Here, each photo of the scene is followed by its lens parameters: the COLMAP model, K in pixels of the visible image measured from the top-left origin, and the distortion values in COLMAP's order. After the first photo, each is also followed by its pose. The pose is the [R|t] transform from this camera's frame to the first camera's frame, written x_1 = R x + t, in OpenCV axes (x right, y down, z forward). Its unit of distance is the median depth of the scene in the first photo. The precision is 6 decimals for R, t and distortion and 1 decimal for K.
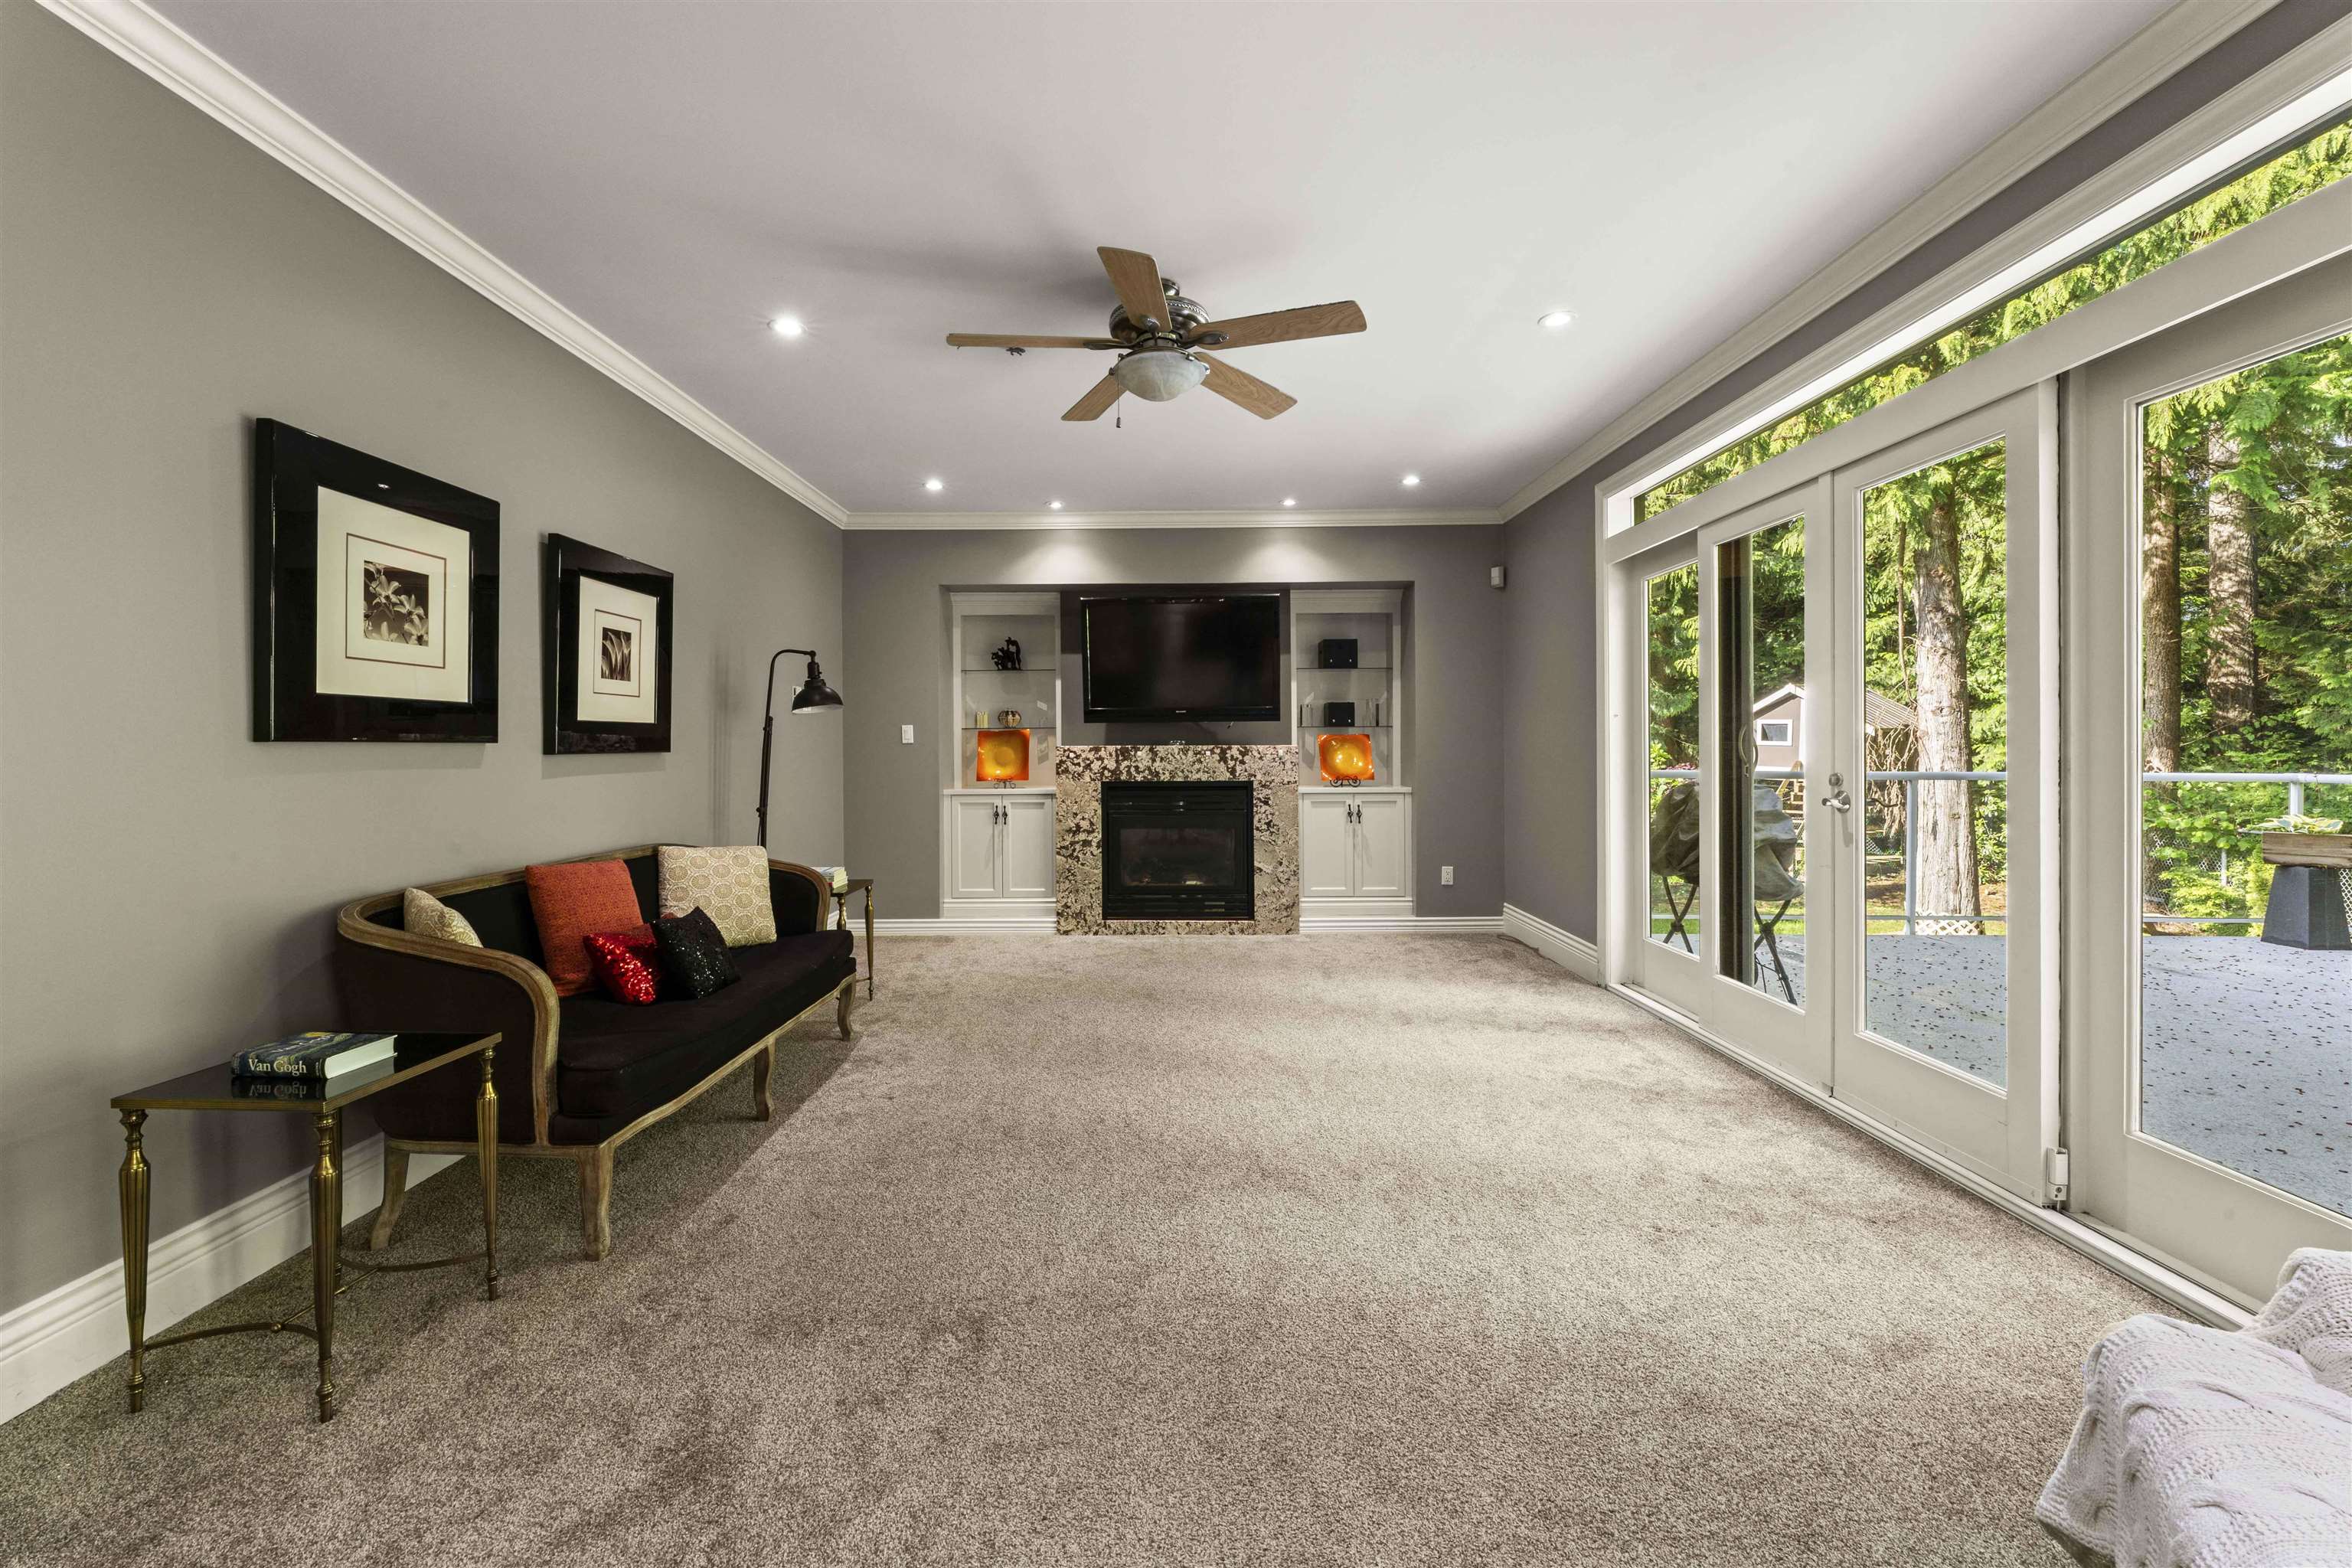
lens RADIAL K [[947.5, 0, 1151.8], [0, 947.5, 751.3], [0, 0, 1]] dist [-0.000277, -0.001246]
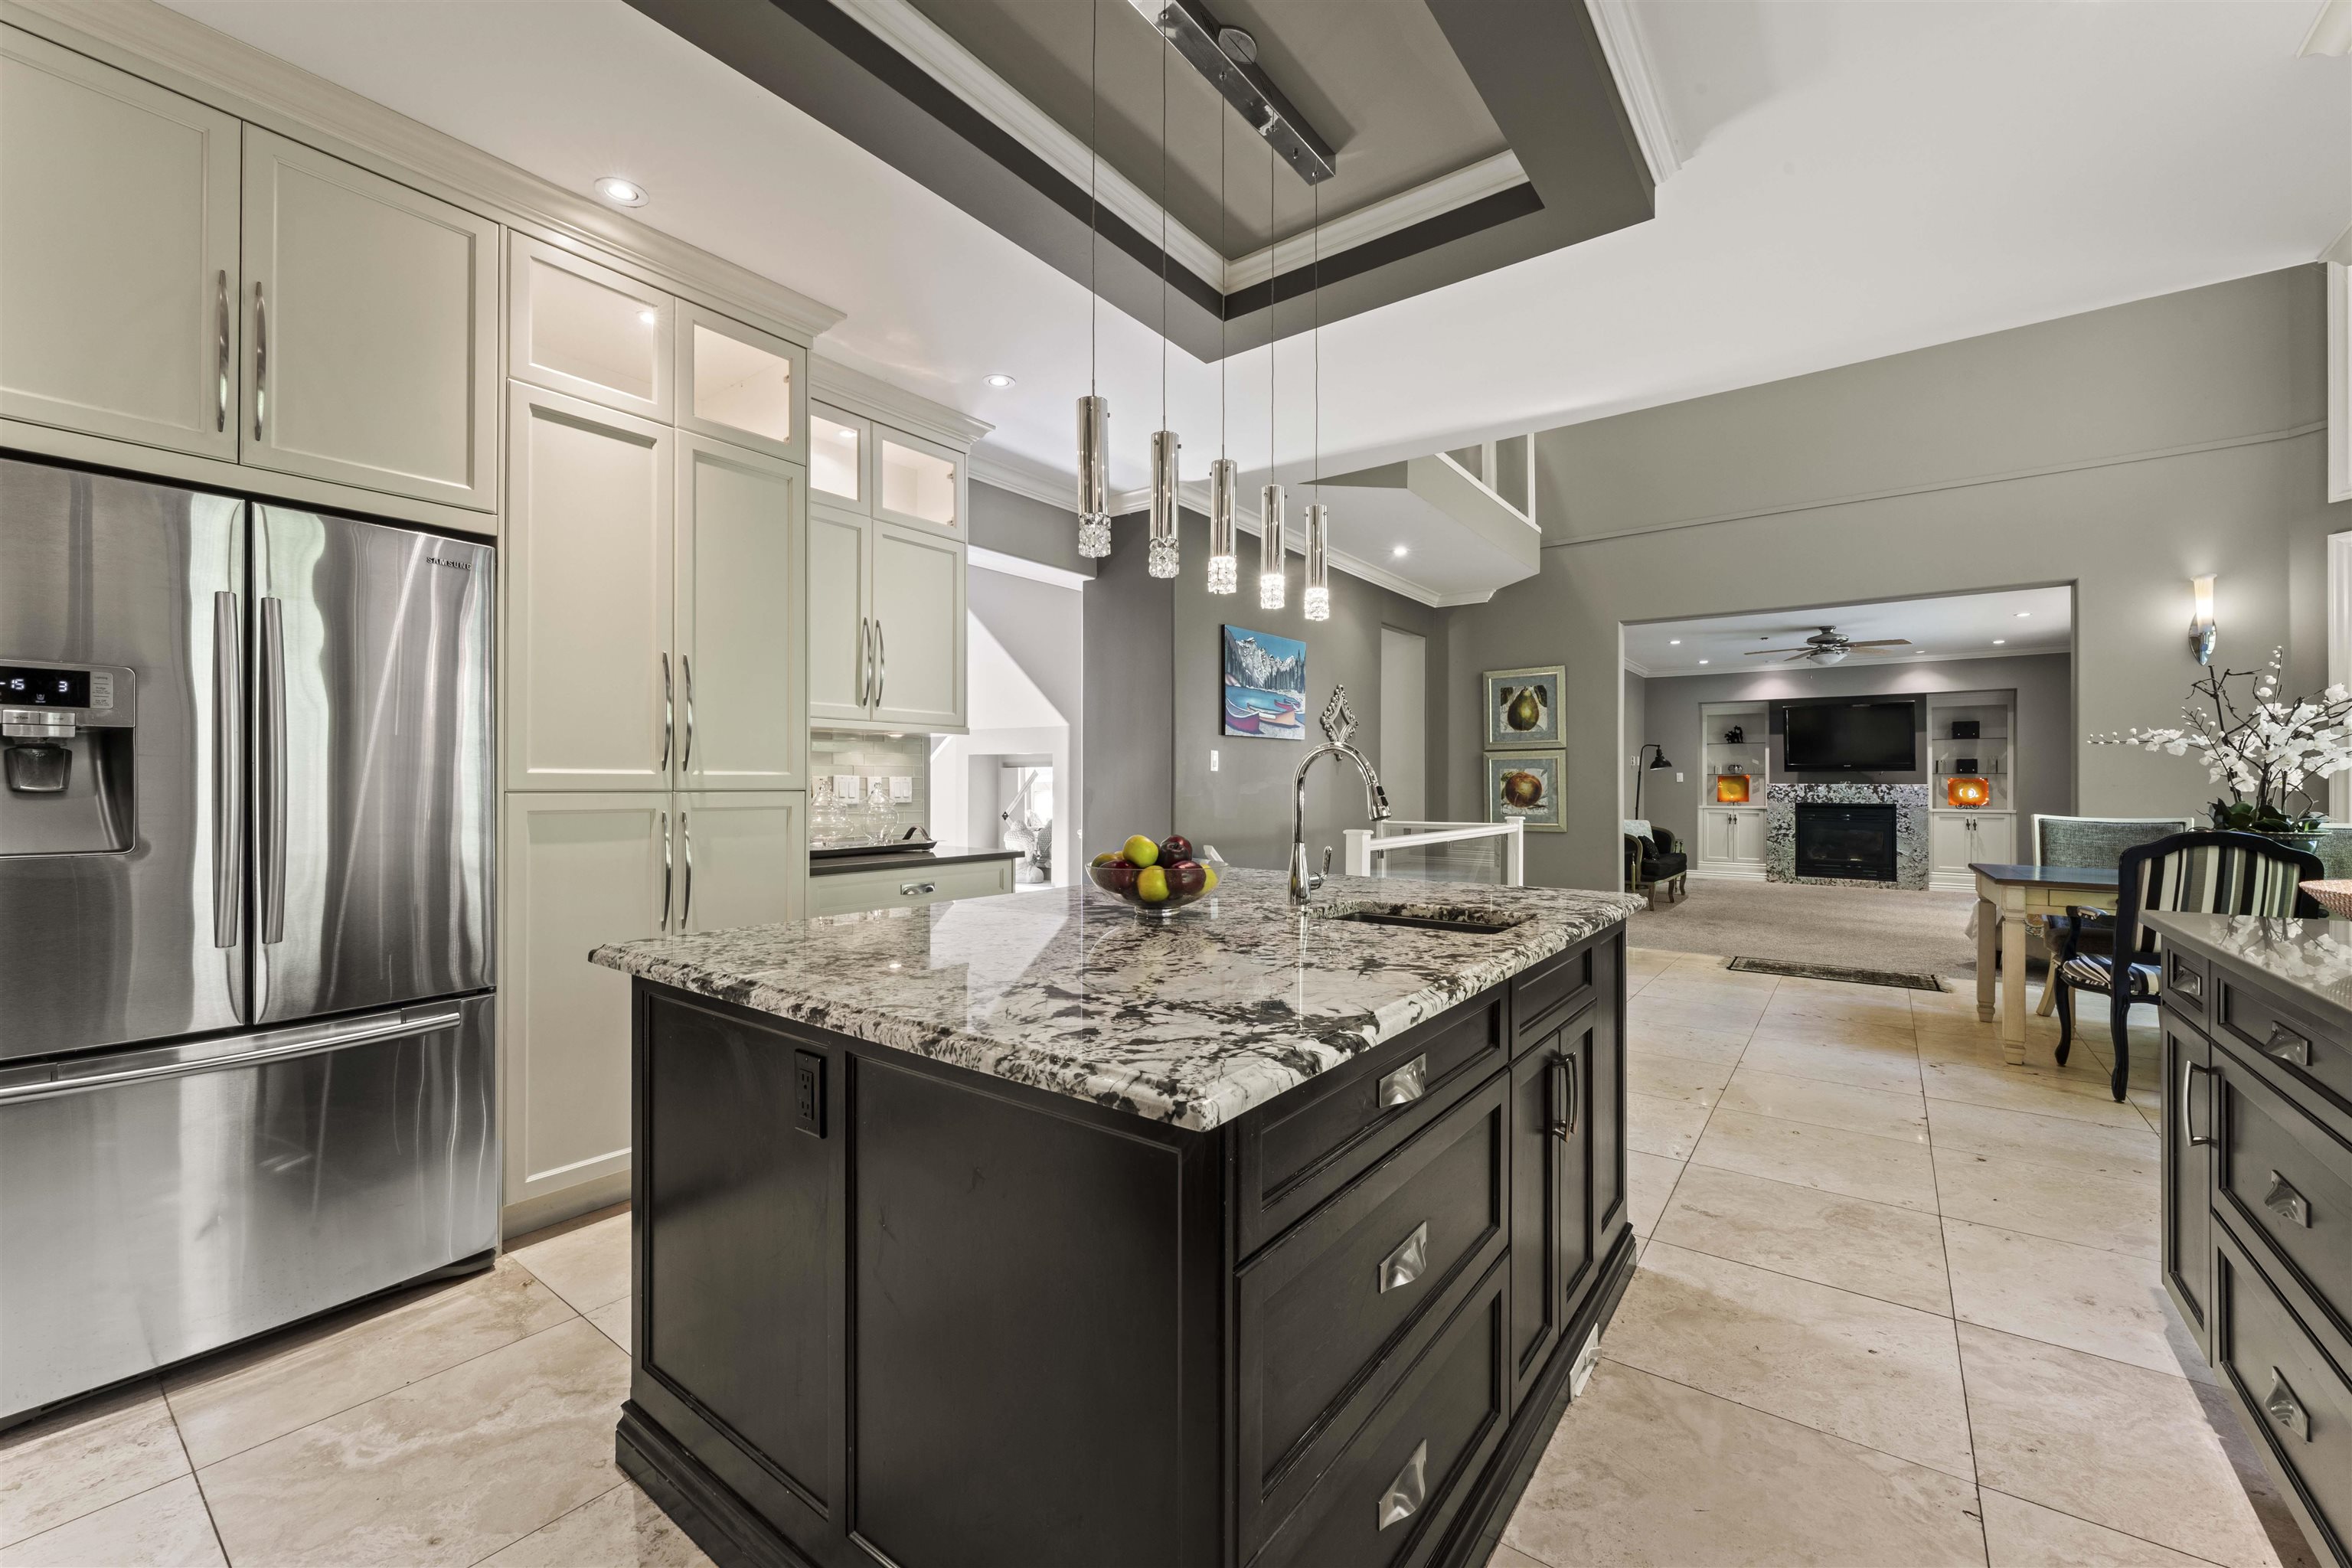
lens RADIAL K [[947.5, 0, 1164.6], [0, 947.5, 779.4], [0, 0, 1]] dist [-0.000277, -0.001246]
pose [[0.812775, 0.005288, -0.582553, 0.024548], [-0.010404, 0.999931, -0.005439, 0.008407], [0.582484, 0.010481, 0.812774, -1.278001]]
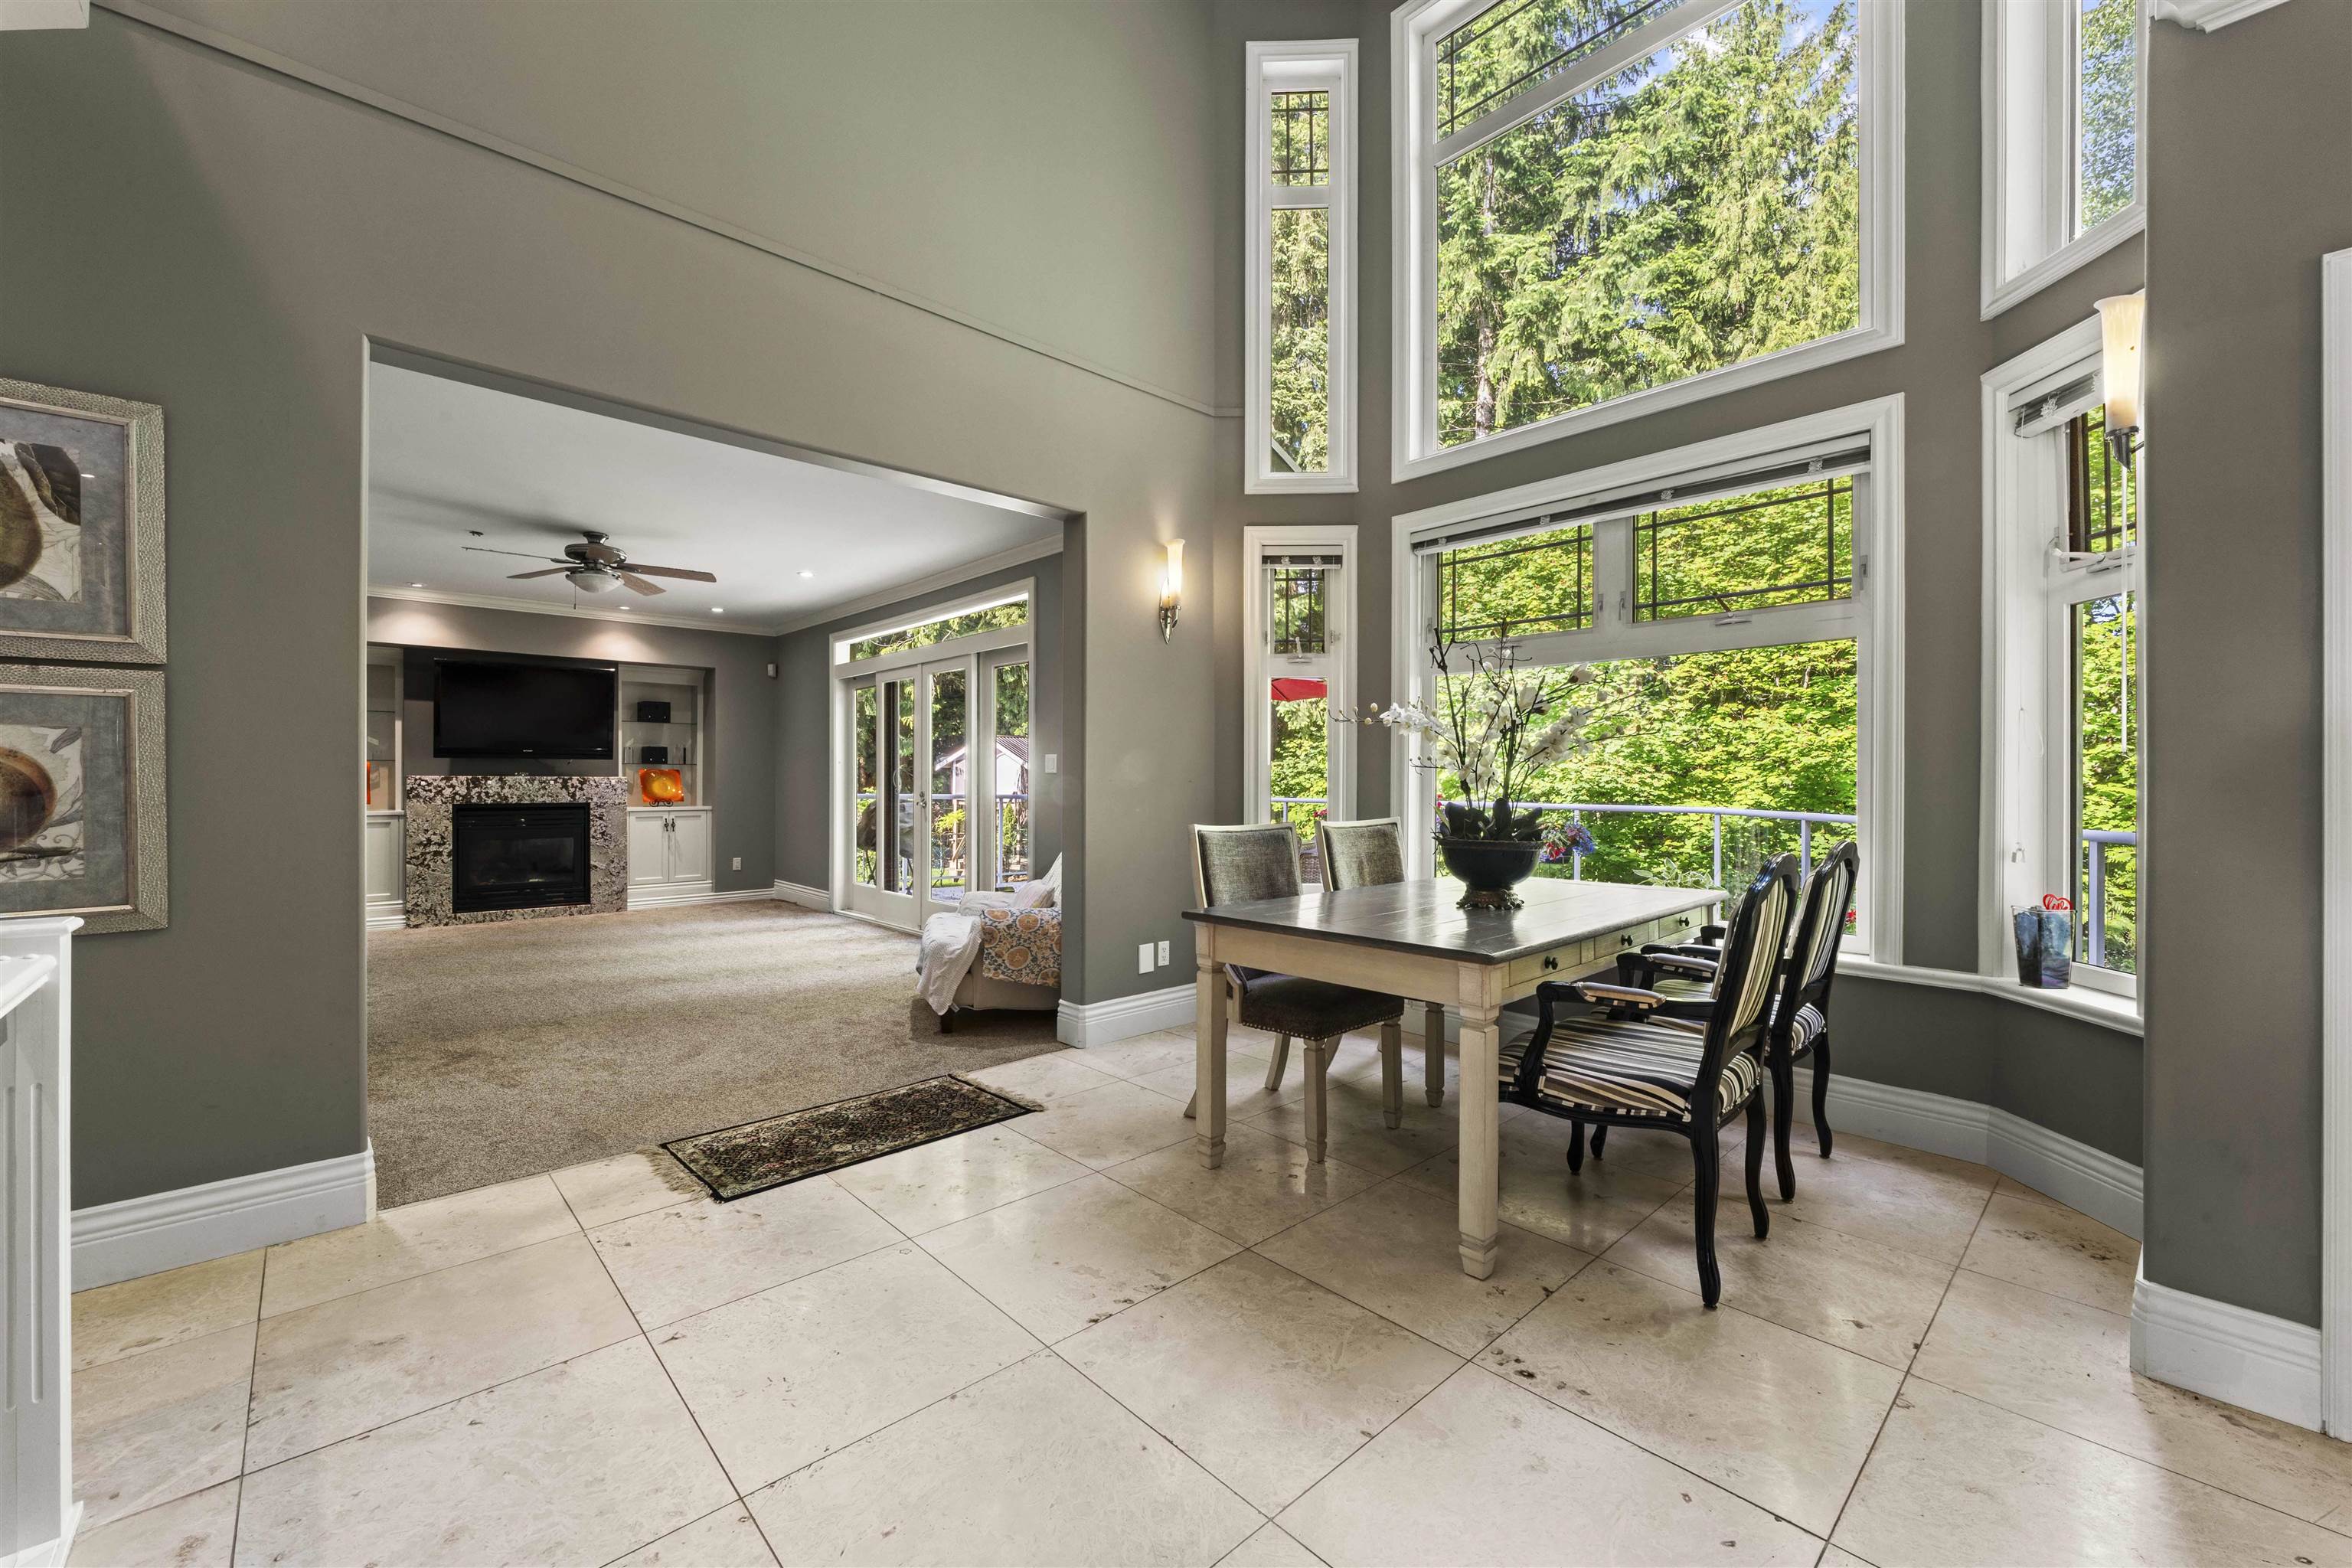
lens RADIAL K [[947.5, 0, 1168.7], [0, 947.5, 776.8], [0, 0, 1]] dist [-0.000277, -0.001246]
pose [[0.725459, 0.009935, 0.688194, -0.230494], [-0.004393, 0.999942, -0.009804, 0.003682], [-0.688251, 0.004089, 0.725461, -0.574935]]
